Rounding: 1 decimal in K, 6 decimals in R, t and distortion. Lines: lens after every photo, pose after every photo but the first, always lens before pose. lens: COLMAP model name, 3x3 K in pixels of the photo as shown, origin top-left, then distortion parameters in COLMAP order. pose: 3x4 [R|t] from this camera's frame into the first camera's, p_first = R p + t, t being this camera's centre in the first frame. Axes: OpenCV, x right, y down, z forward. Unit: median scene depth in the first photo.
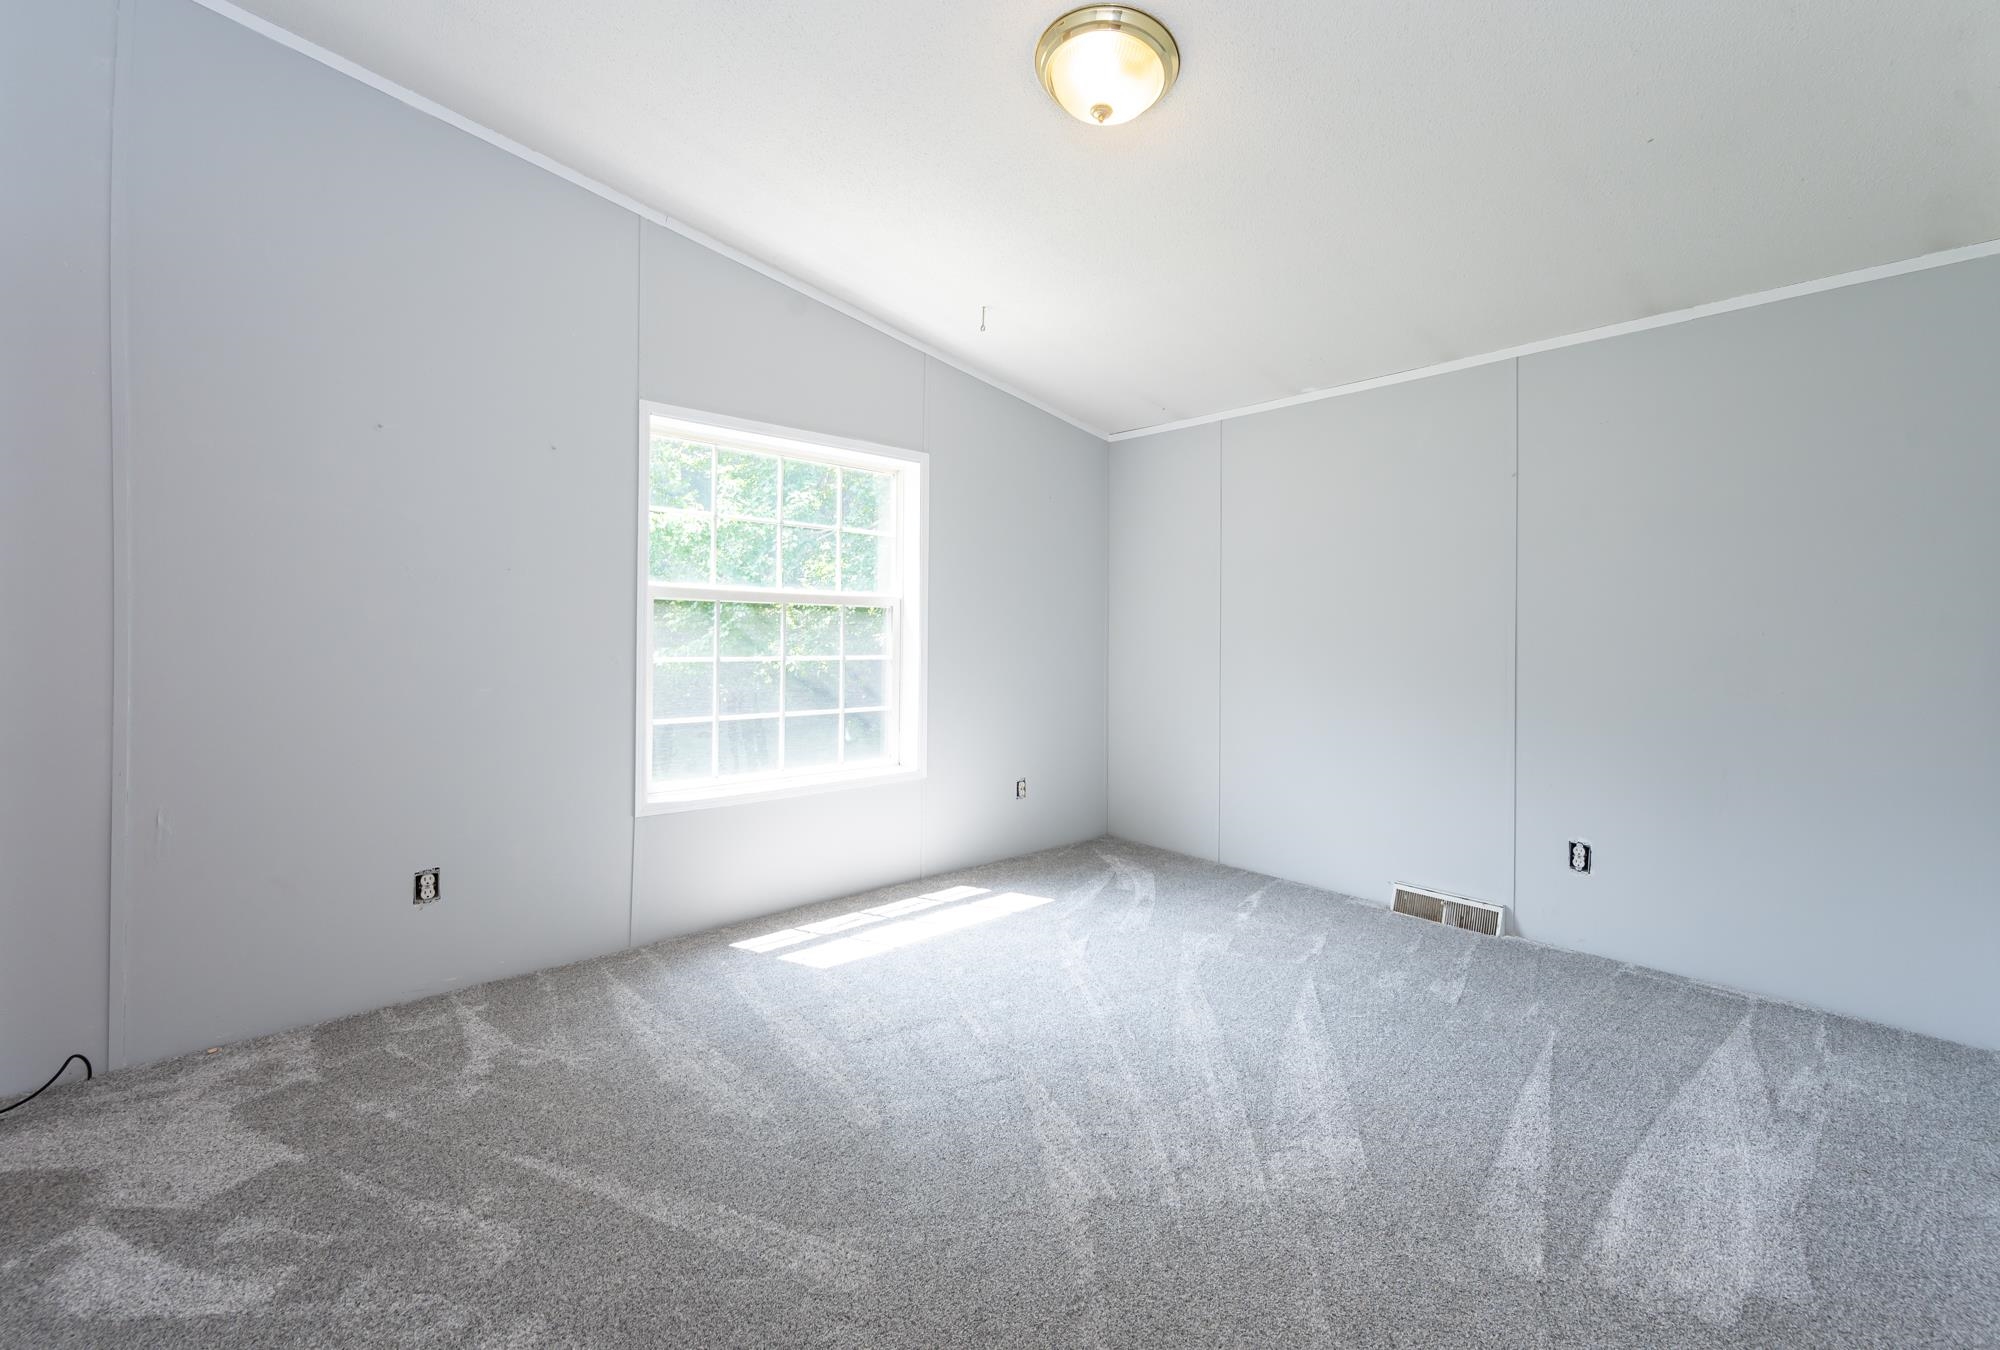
lens RADIAL K [[828.4, 0, 1005.0], [0, 828.4, 667.8], [0, 0, 1]] dist [-0.001071, 0.000024]
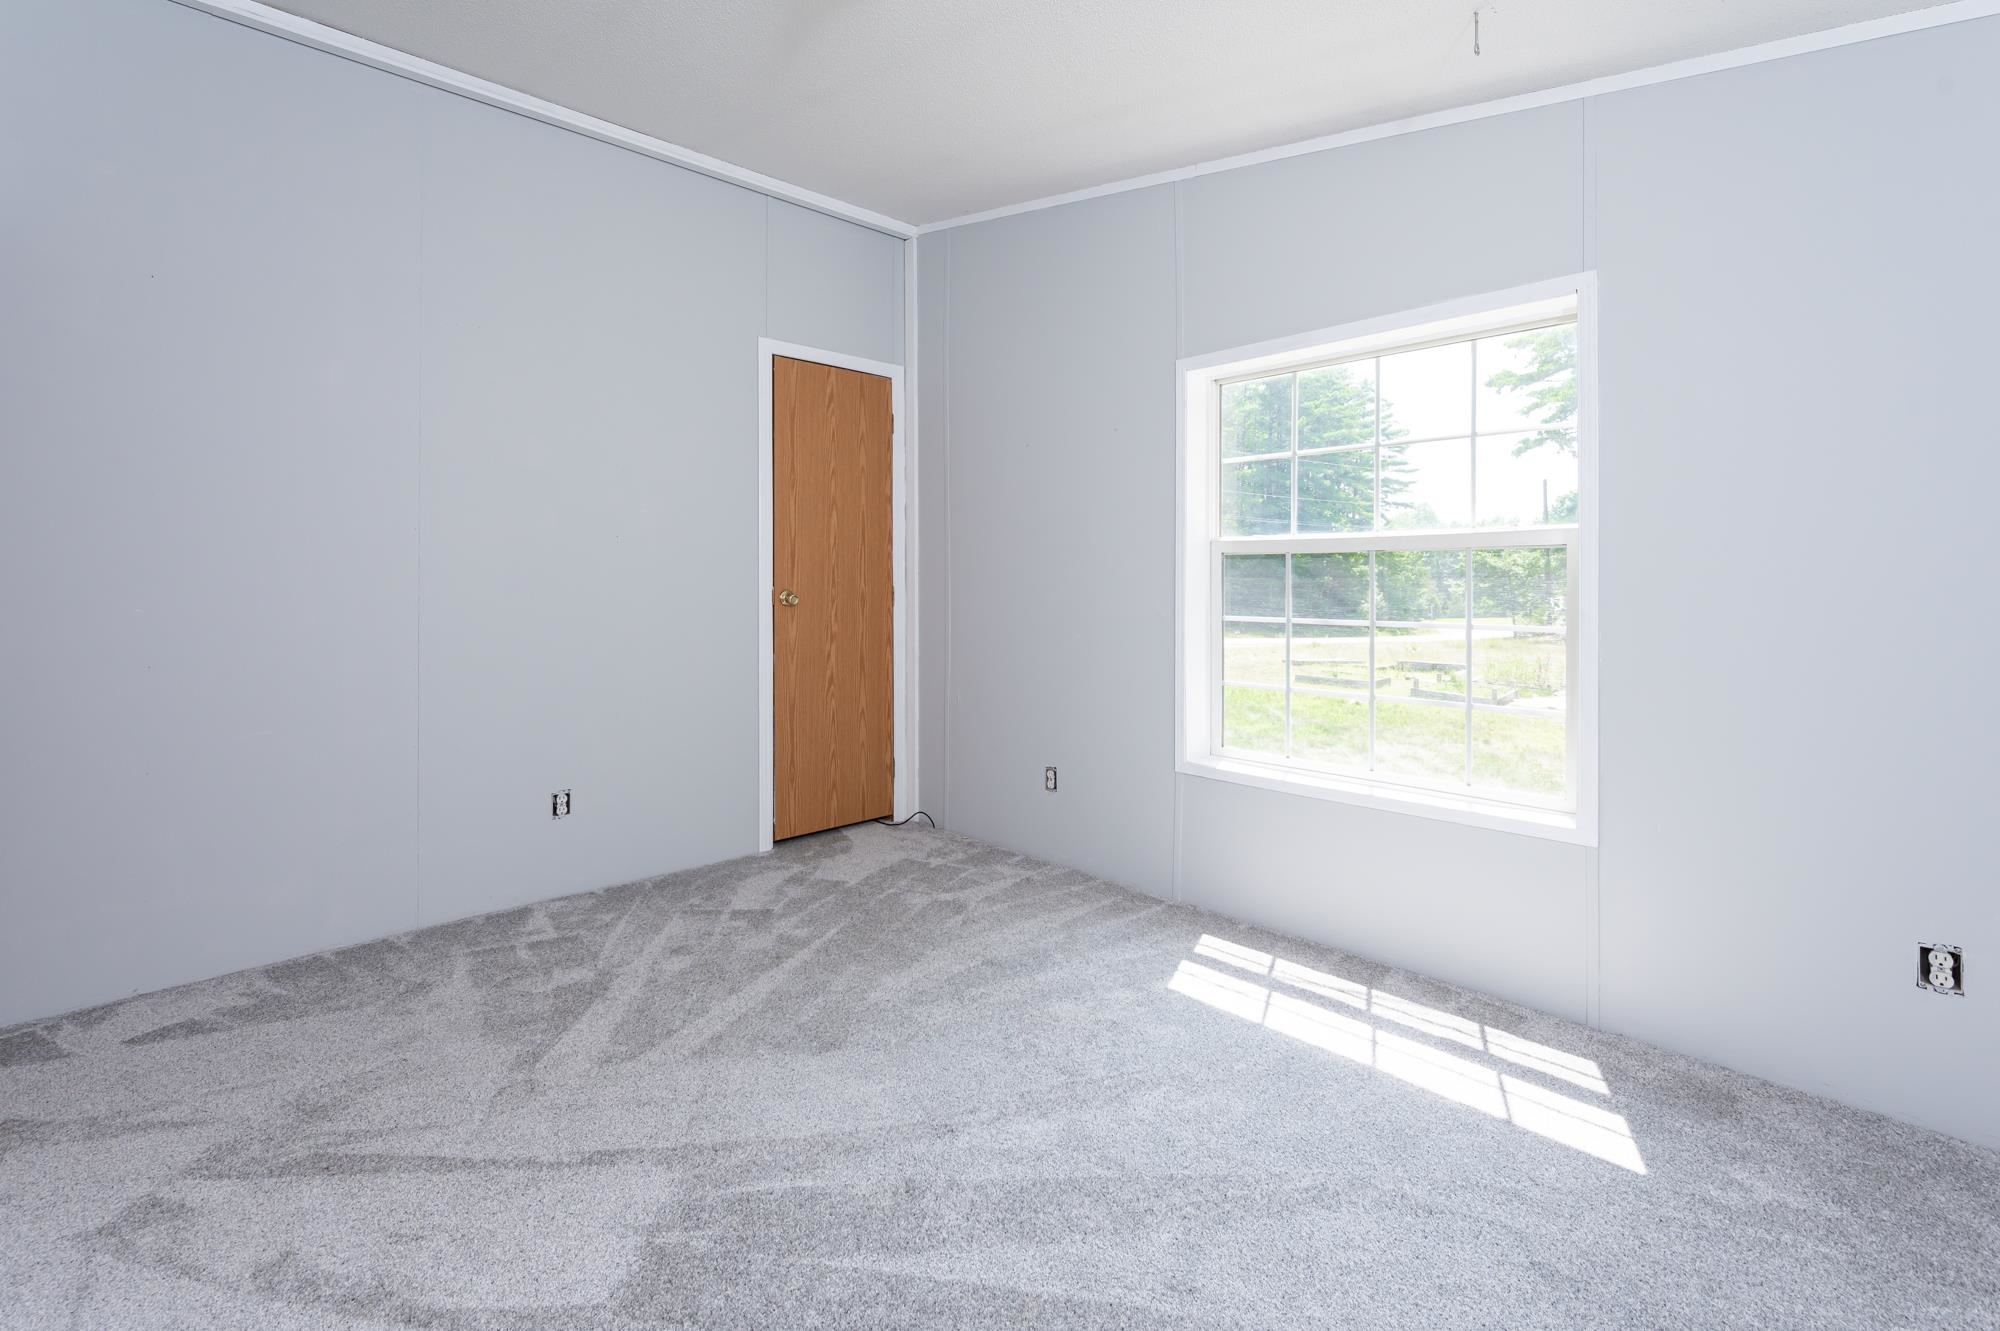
lens RADIAL K [[894.9, 0, 1004.1], [0, 894.9, 582.5], [0, 0, 1]] dist [0.016774, -0.000171]
pose [[0.008056, -0.042332, -0.999071, 0.623829], [-0.055358, 0.997553, -0.042714, 0.010769], [0.998434, 0.055650, 0.005693, 0.739421]]
